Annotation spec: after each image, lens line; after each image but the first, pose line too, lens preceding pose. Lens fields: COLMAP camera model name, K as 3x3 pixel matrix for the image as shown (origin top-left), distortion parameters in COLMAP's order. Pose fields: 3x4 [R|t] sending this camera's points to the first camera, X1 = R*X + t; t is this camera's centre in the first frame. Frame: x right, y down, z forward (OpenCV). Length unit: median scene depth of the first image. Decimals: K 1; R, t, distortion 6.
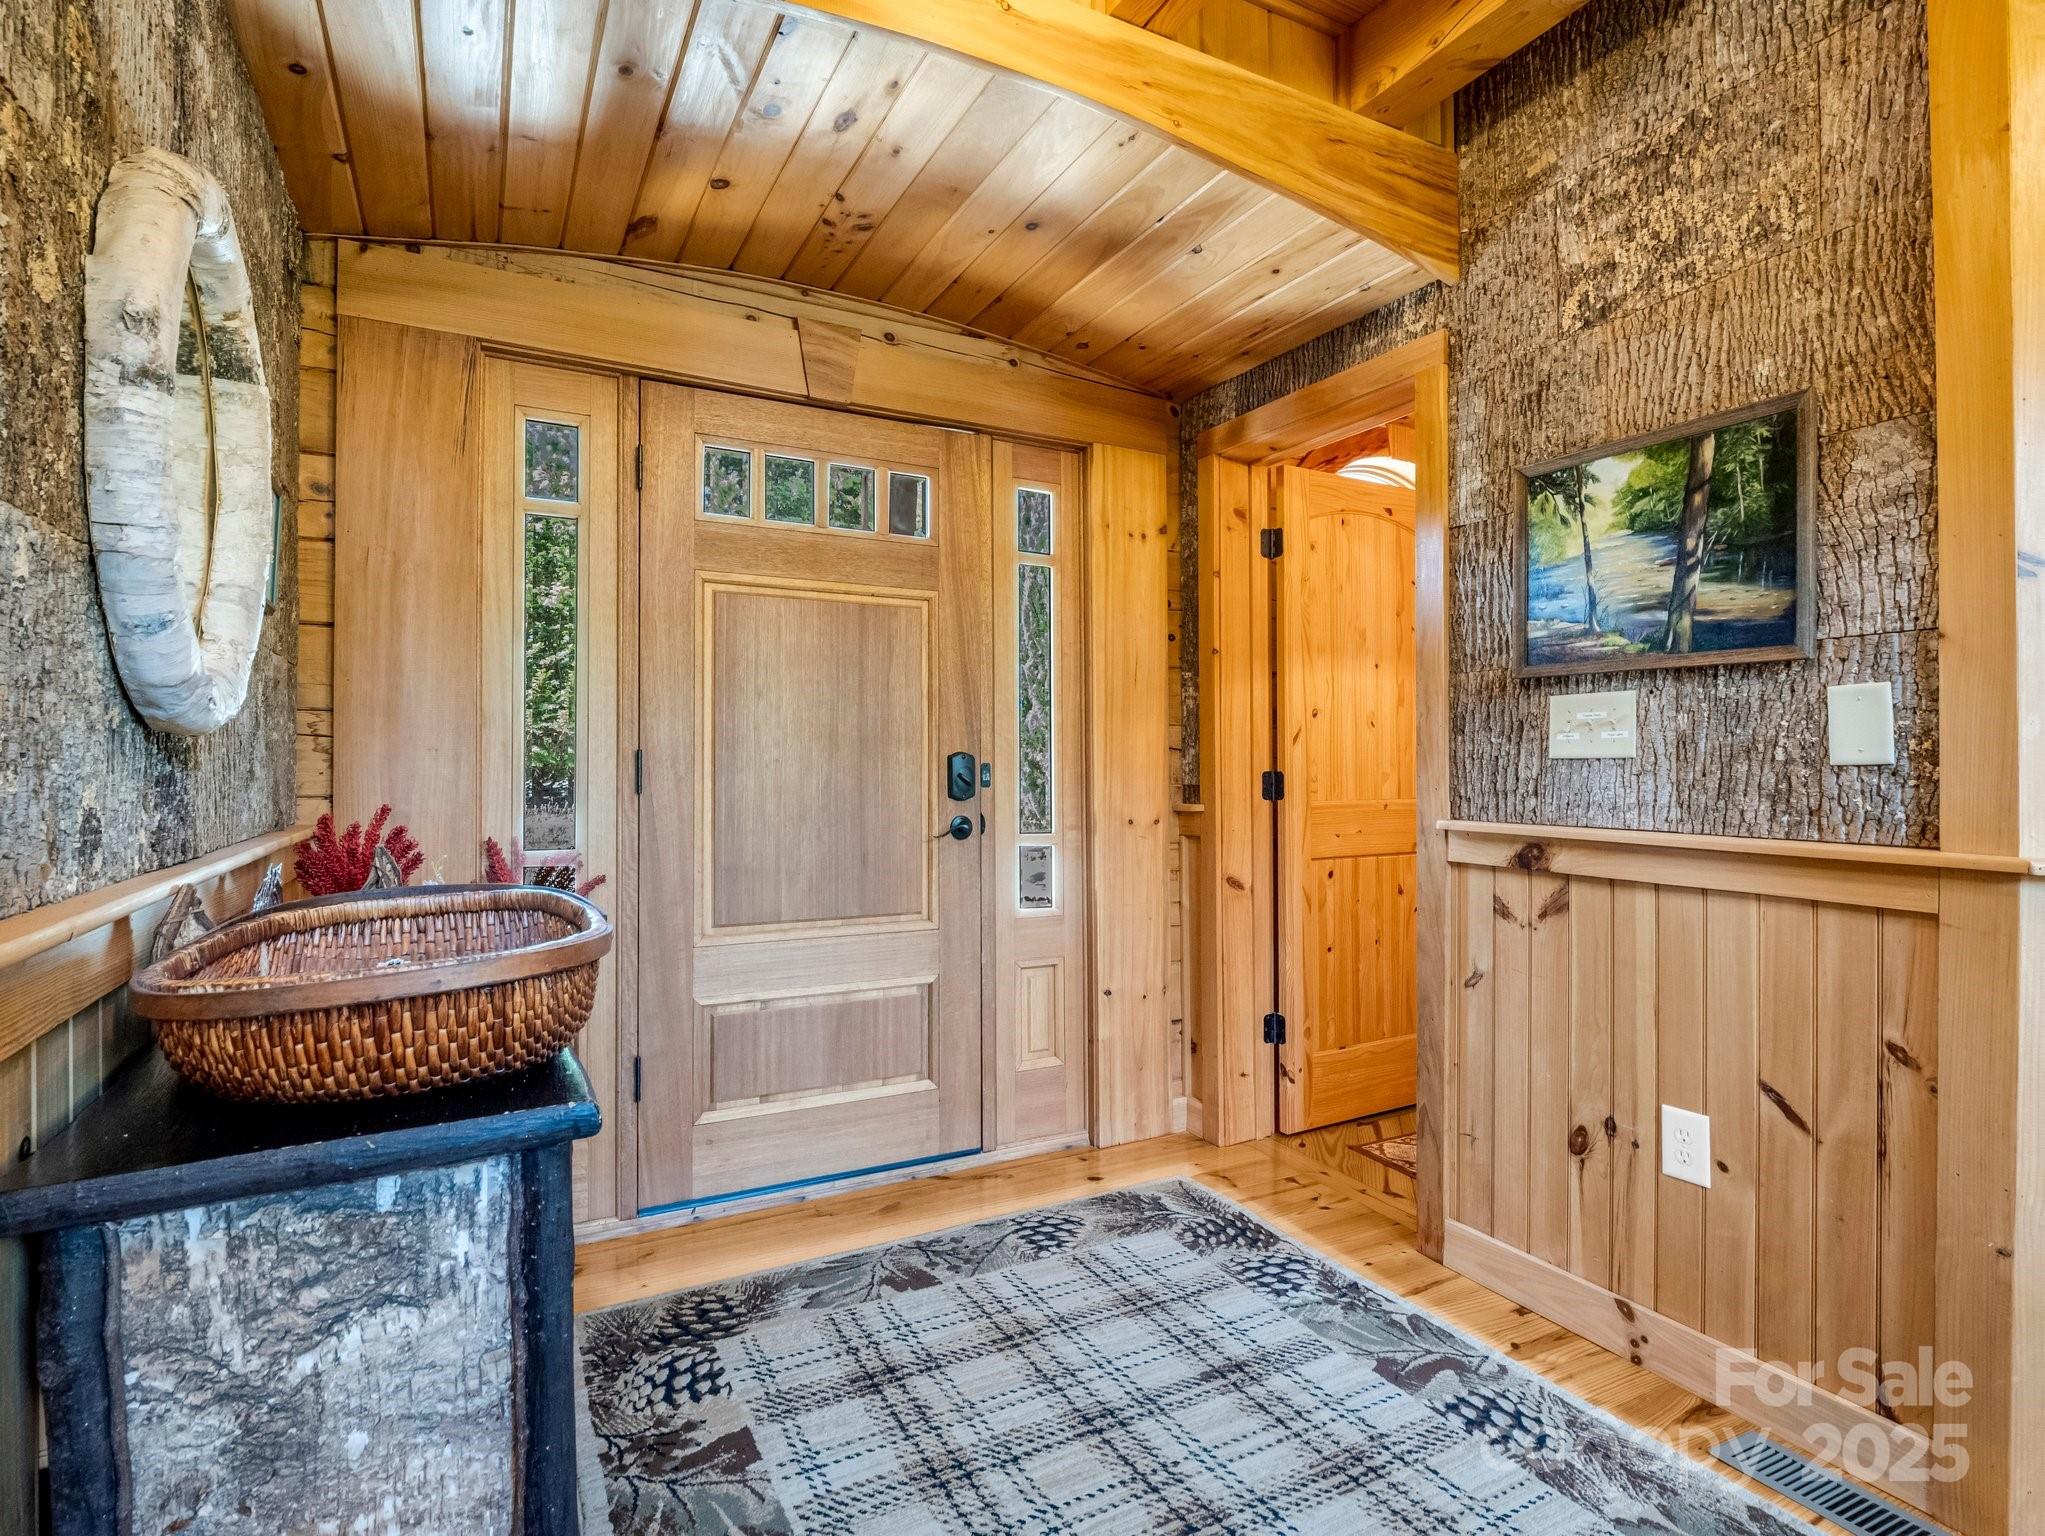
lens RADIAL K [[999.5, 0, 1022.5], [0, 999.5, 768.0], [0, 0, 1]] dist [-0.025103, 0.000740]
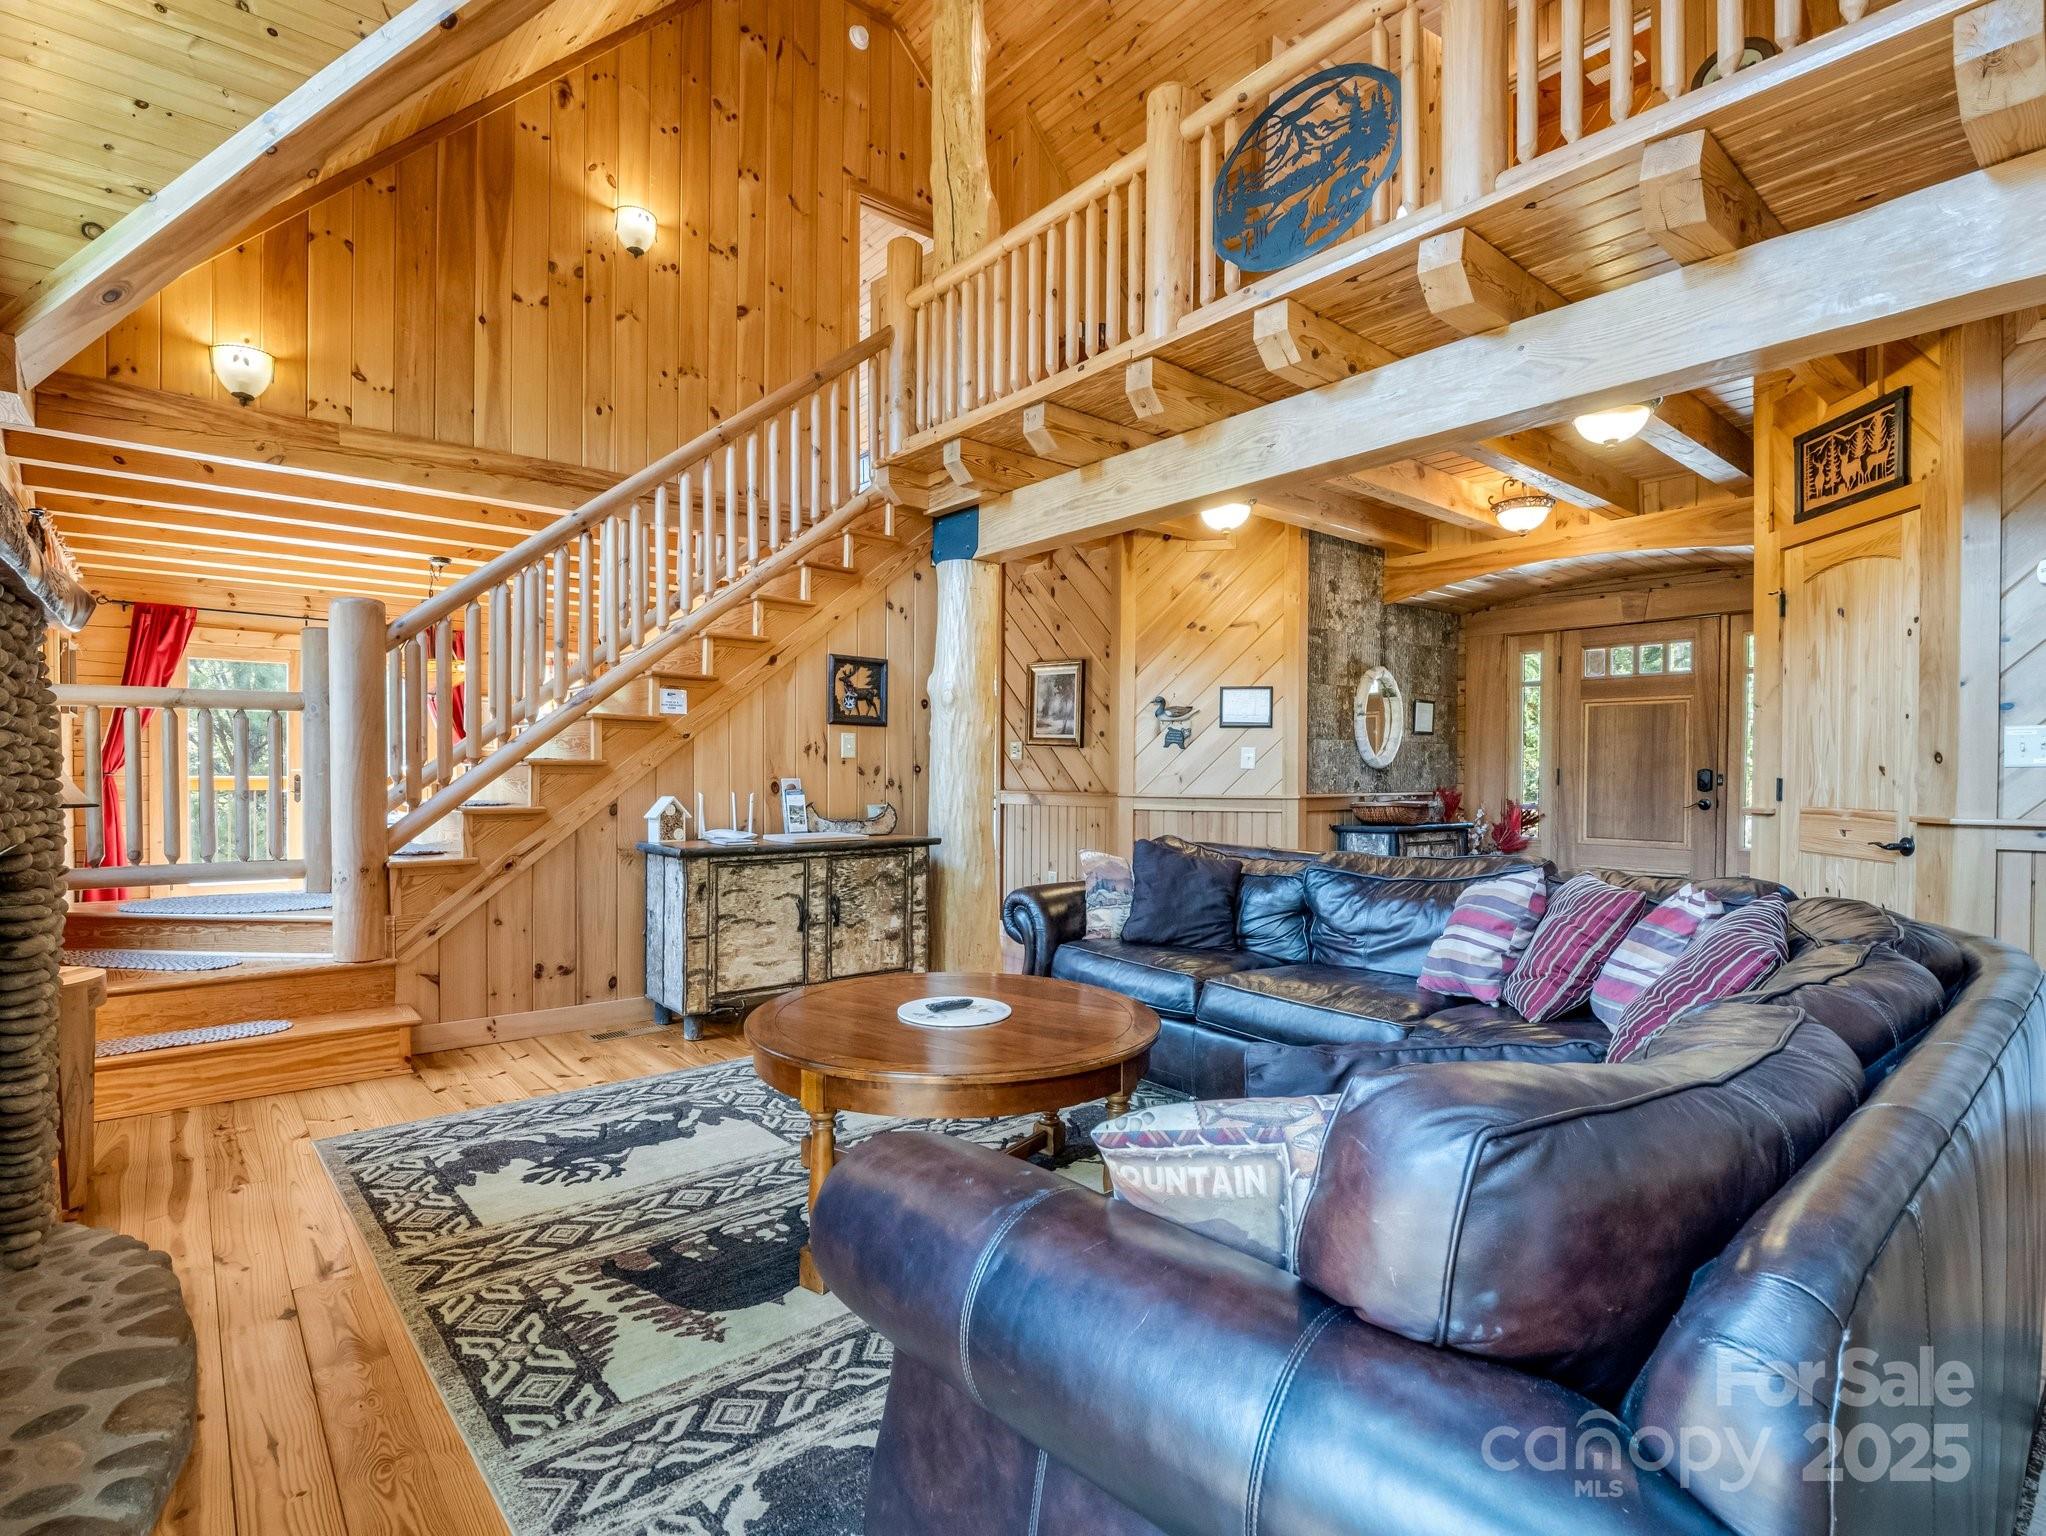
lens RADIAL K [[1009.7, 0, 1023.0], [0, 1009.7, 768.0], [0, 0, 1]] dist [-0.022160, 0.000053]
pose [[0.206163, 0.002511, -0.978514, 1.968766], [-0.007804, 0.999969, 0.000922, -0.011489], [0.978487, 0.007446, 0.206176, -0.979687]]
